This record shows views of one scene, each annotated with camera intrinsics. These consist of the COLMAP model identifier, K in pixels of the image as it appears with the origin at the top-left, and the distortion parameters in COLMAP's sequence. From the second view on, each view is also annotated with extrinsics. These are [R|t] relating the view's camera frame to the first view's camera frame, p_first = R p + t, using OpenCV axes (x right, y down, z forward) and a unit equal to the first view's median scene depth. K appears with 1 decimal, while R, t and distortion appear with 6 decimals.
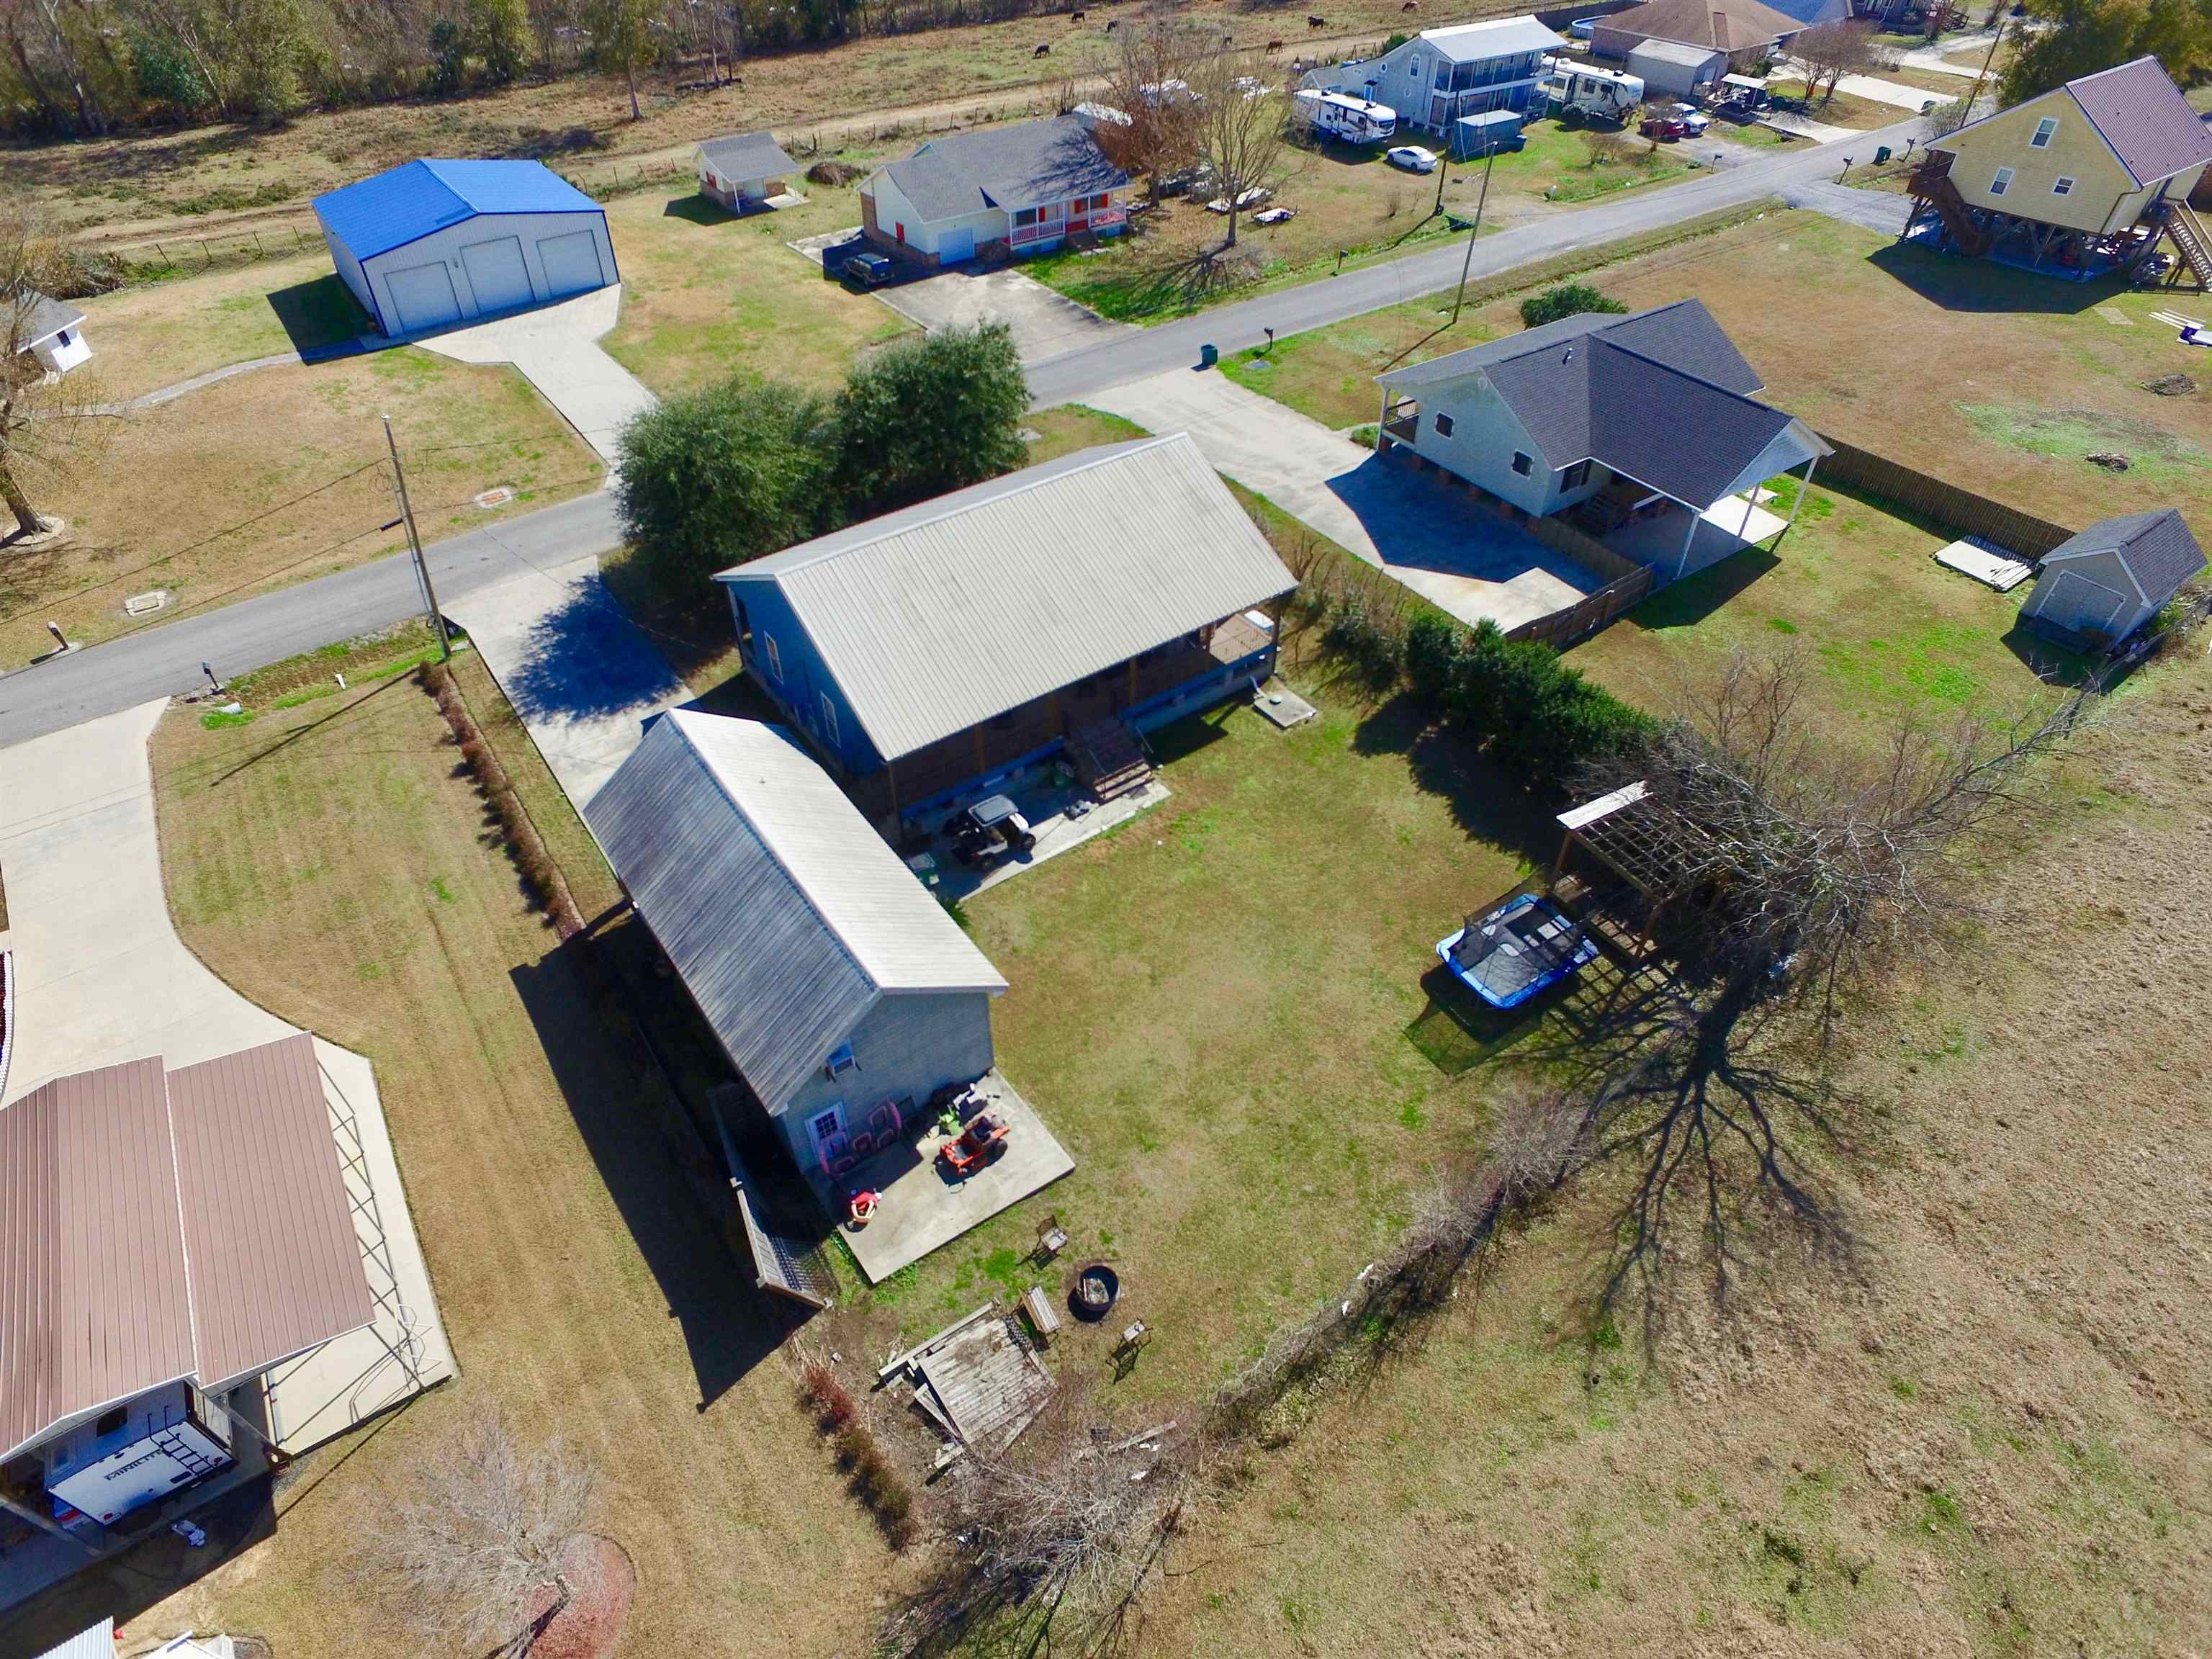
lens RADIAL K [[1286.1, 0, 1090.7], [0, 1286.1, 820.8], [0, 0, 1]] dist [-0.121974, 0.086893]
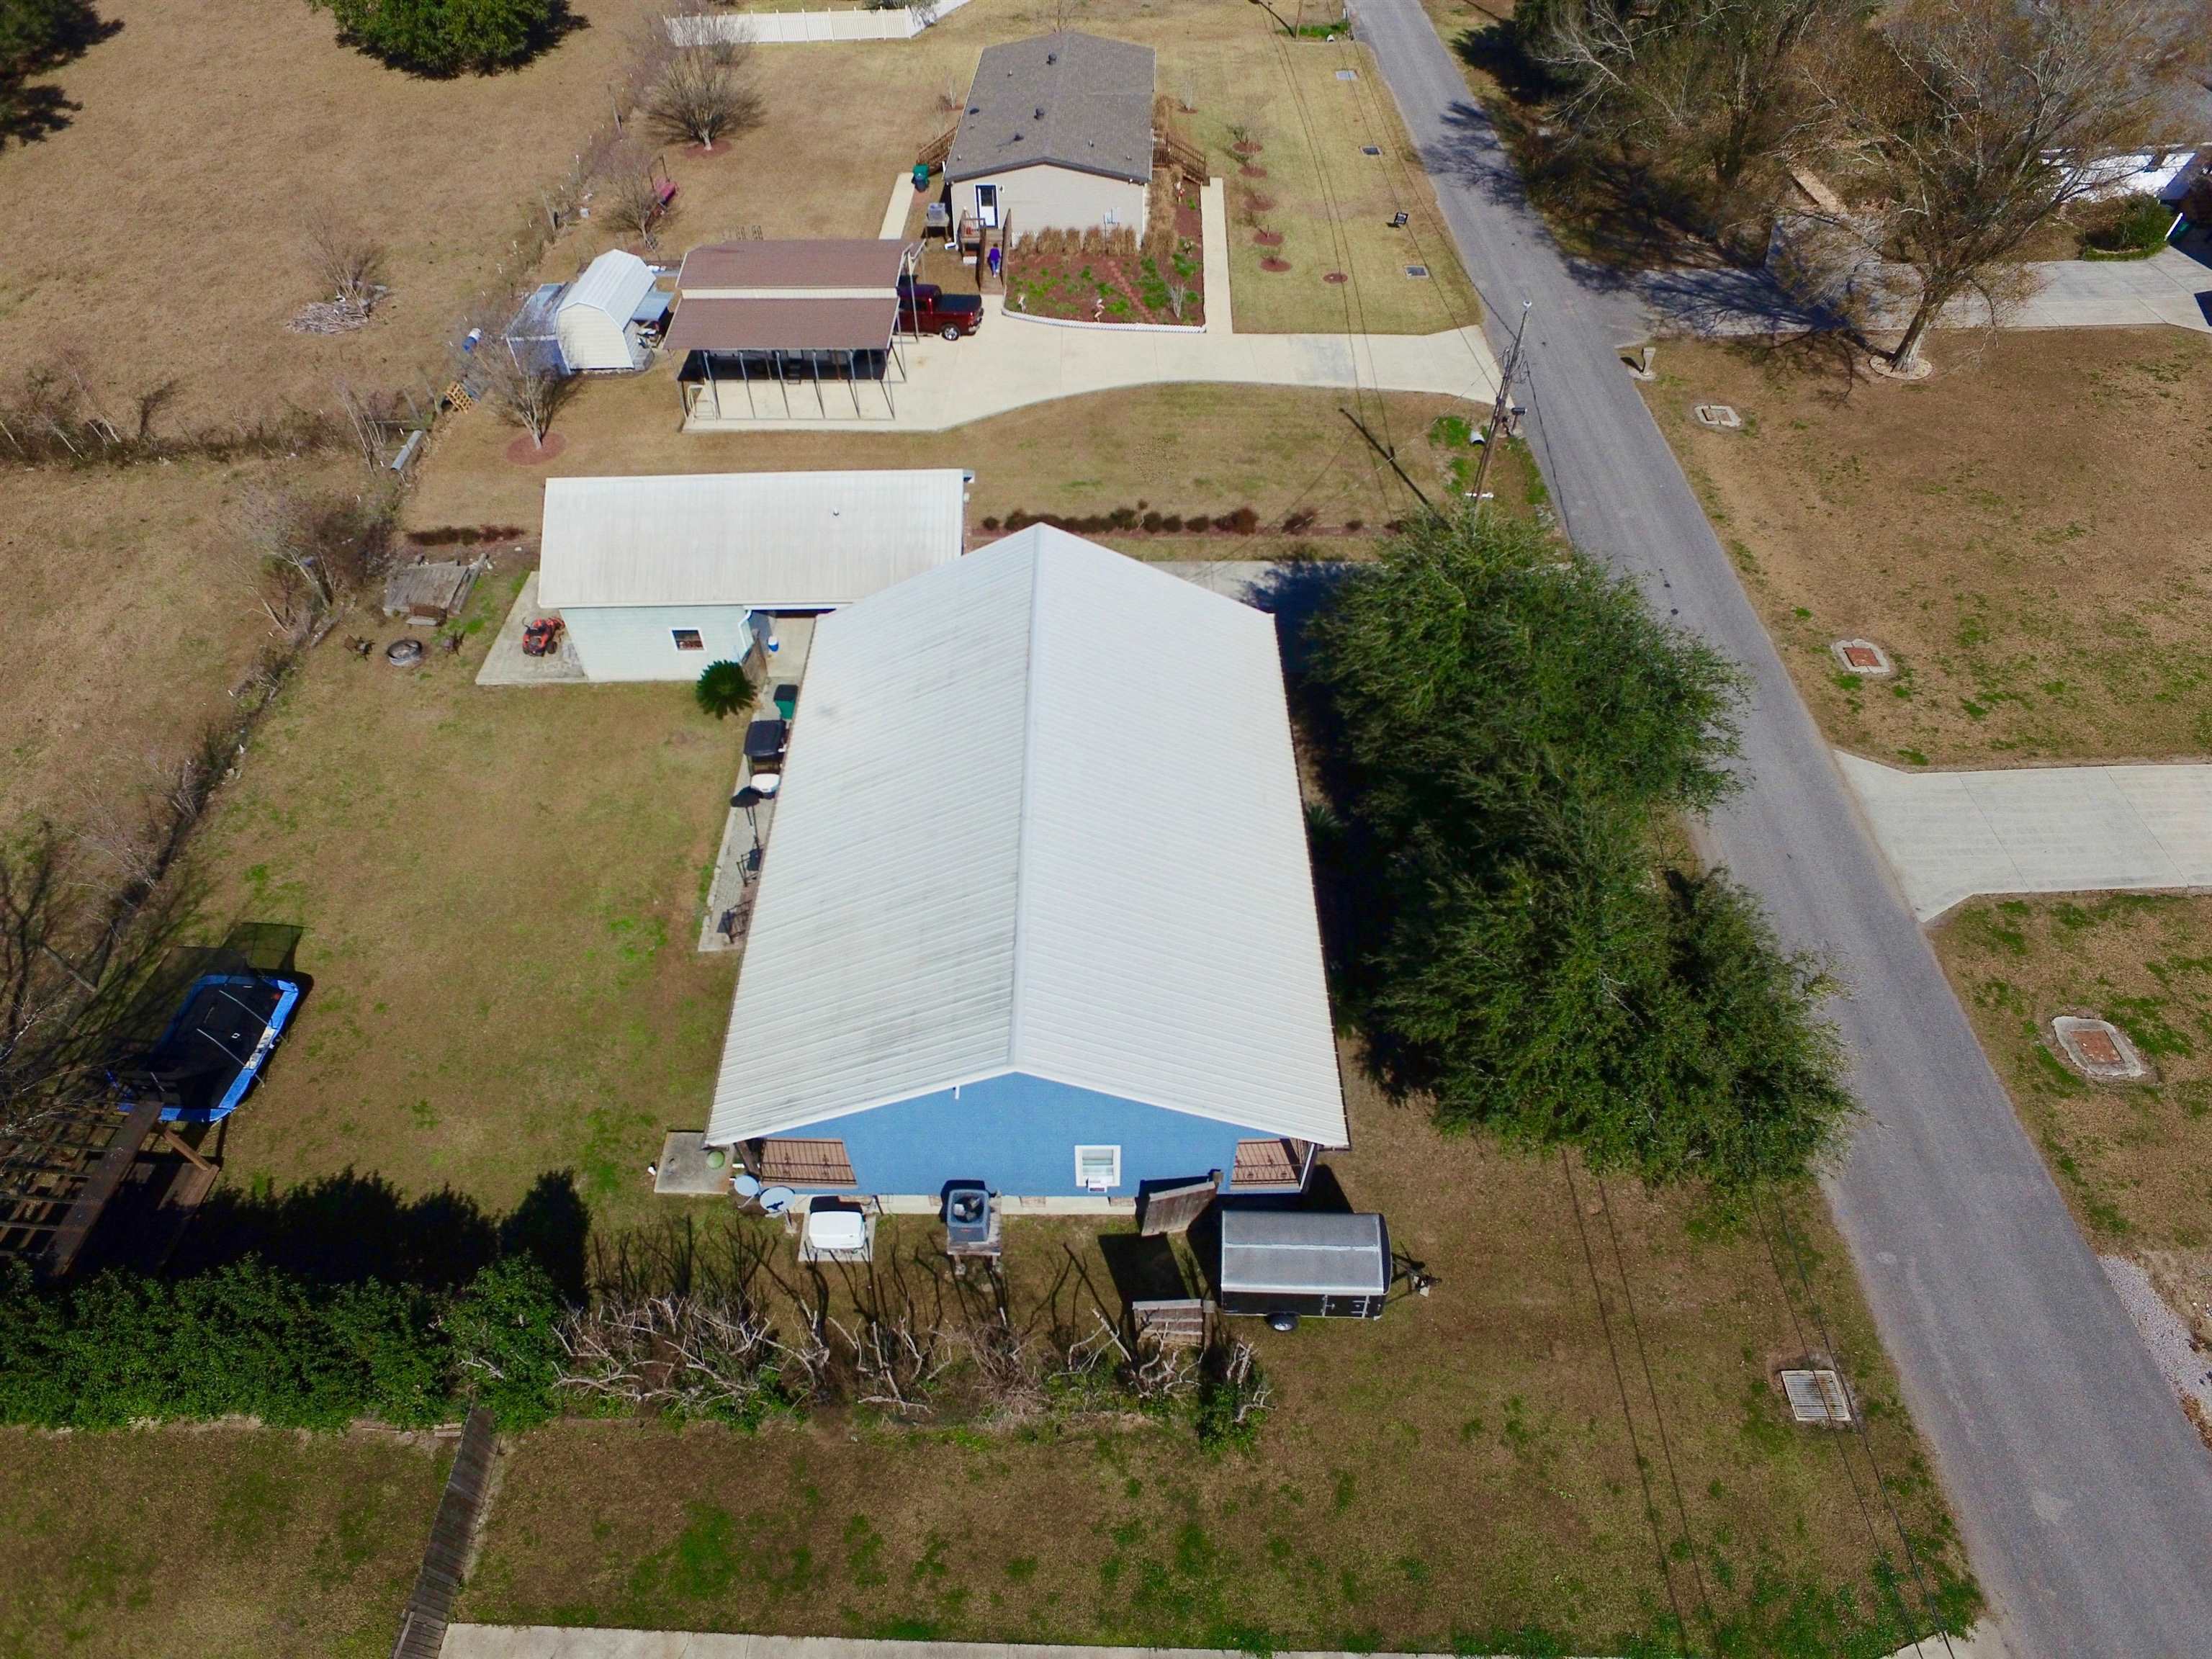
lens RADIAL K [[1275.7, 0, 1087.8], [0, 1275.7, 832.1], [0, 0, 1]] dist [-0.121968, 0.086397]
pose [[-0.588243, 0.621272, -0.517679, 0.266119], [-0.533938, 0.182399, 0.825616, -0.769325], [0.607356, 0.762071, 0.224426, 0.867475]]
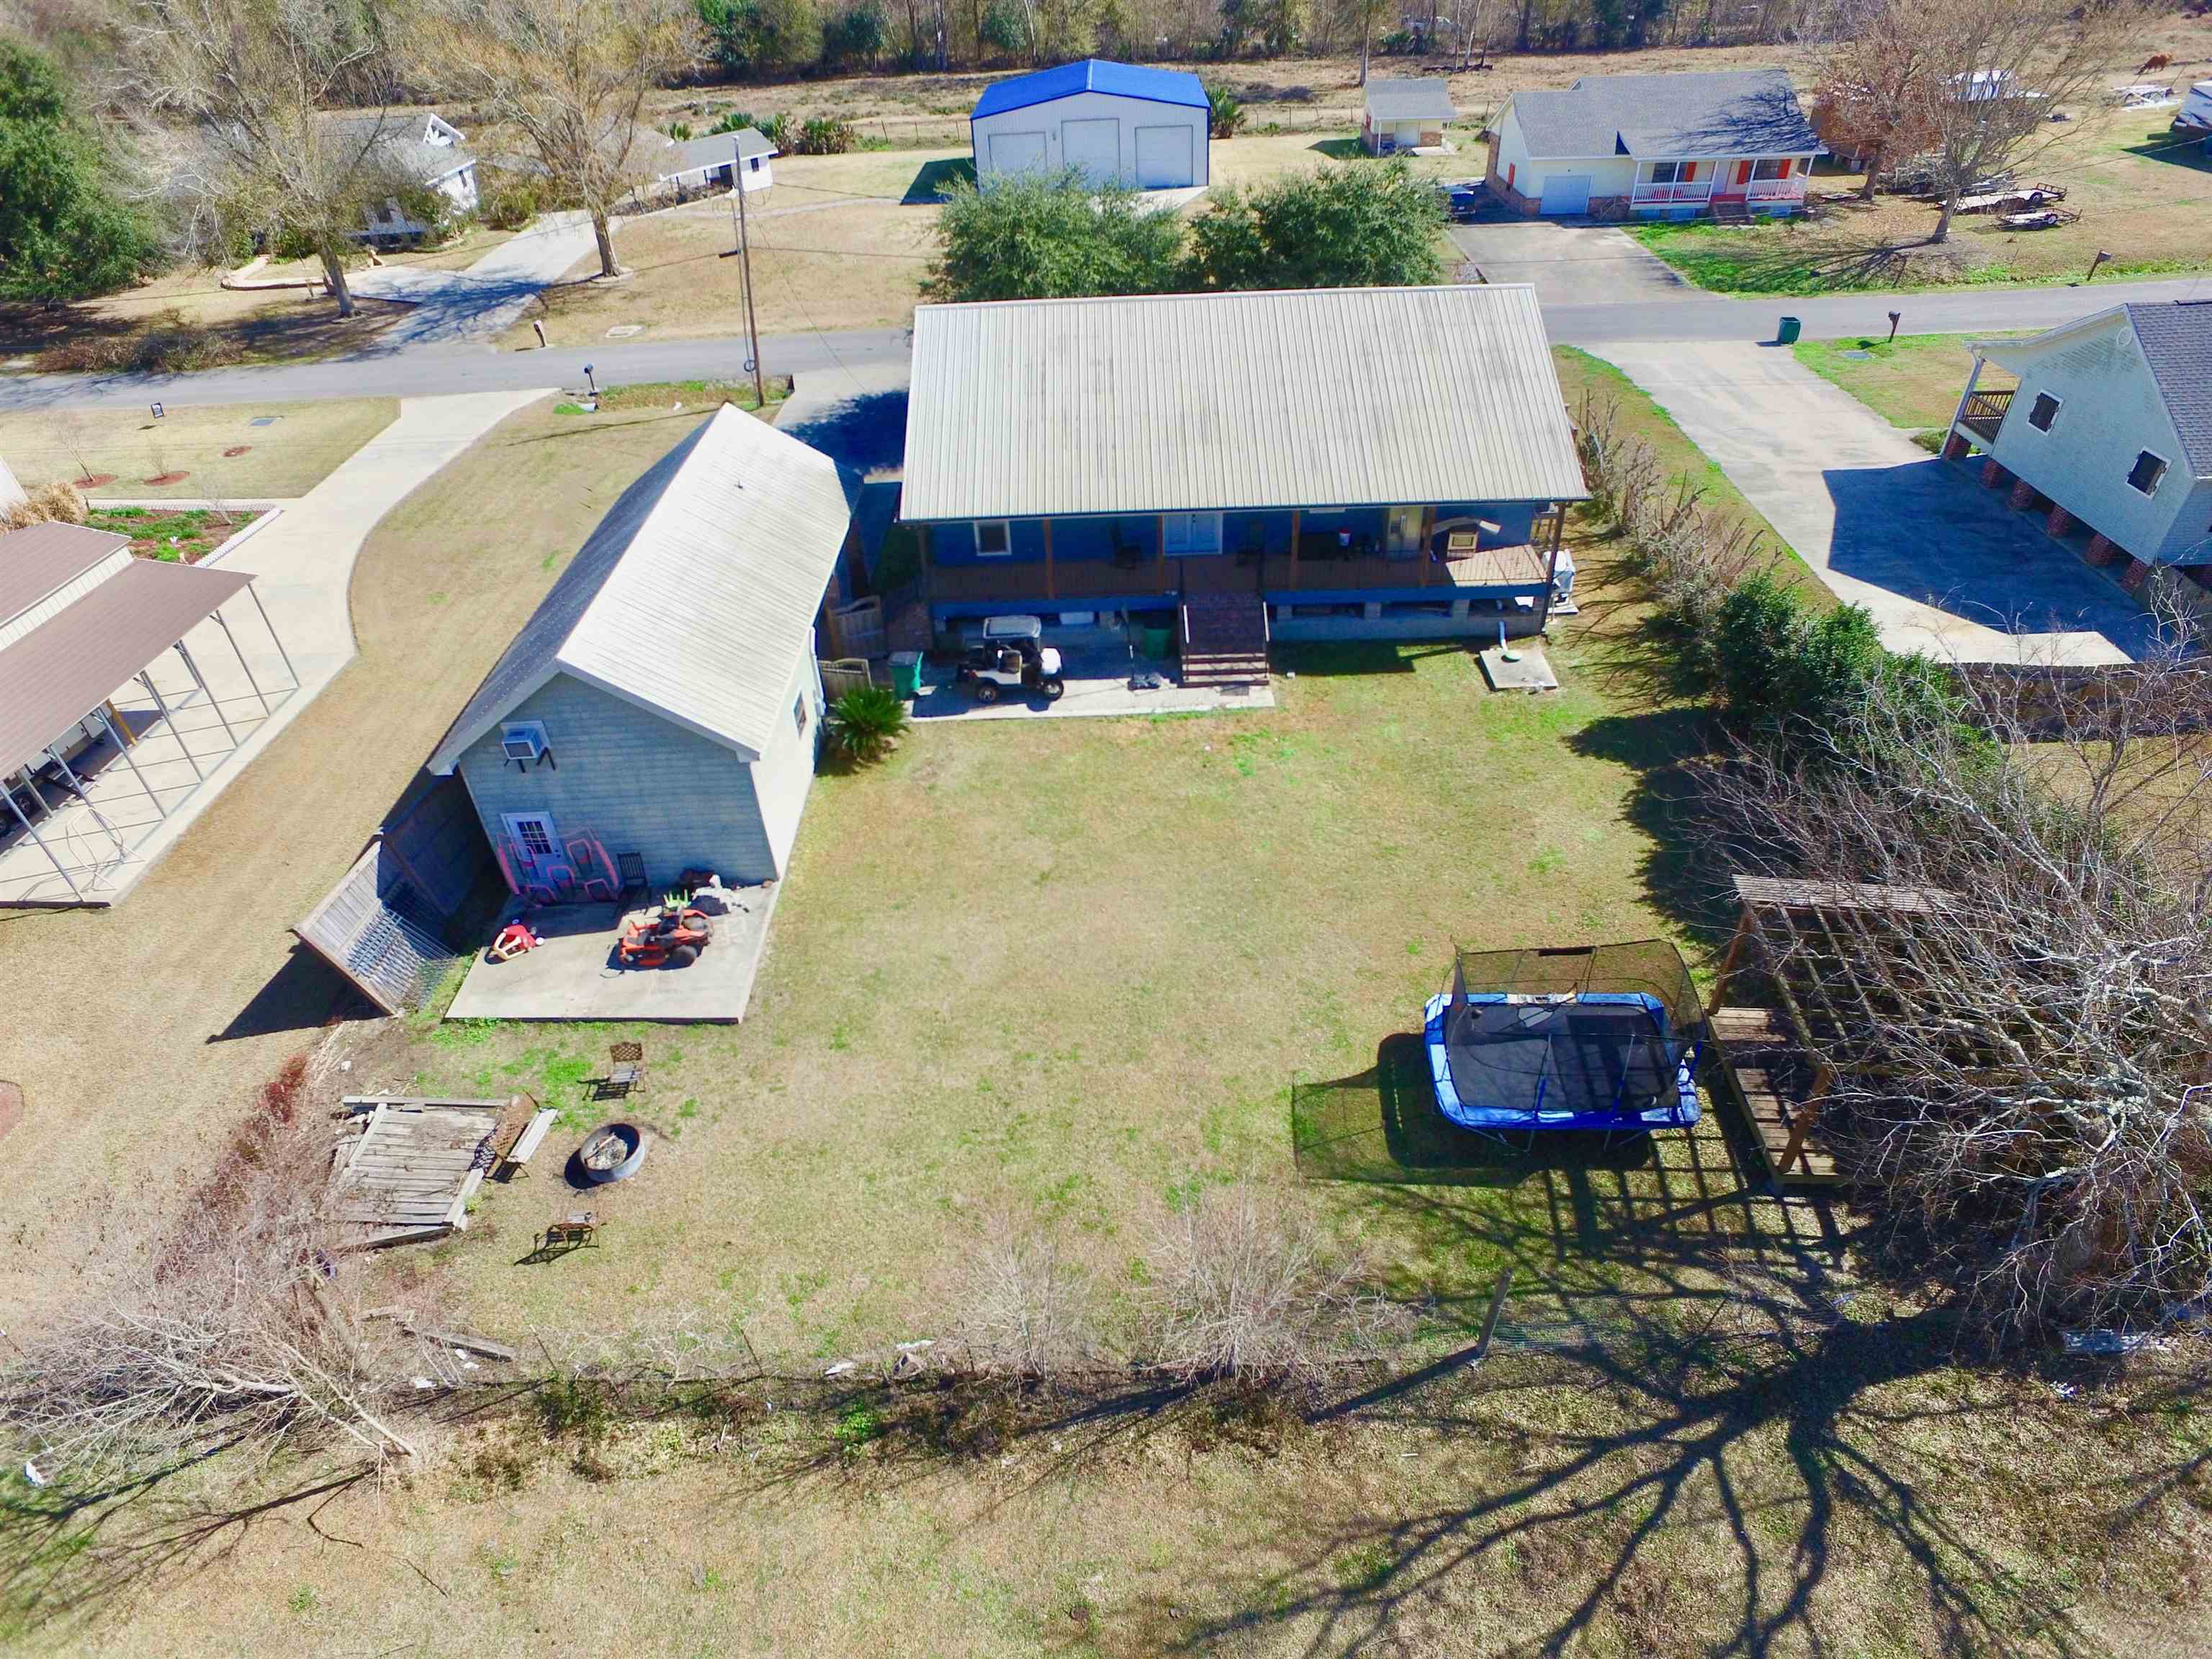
lens RADIAL K [[1283.6, 0, 1094.4], [0, 1283.6, 824.8], [0, 0, 1]] dist [-0.118462, 0.081741]
pose [[0.808390, 0.338162, -0.481822, 0.330670], [-0.367013, 0.929496, 0.036591, 0.049269], [0.460225, 0.147256, 0.875505, 0.319802]]
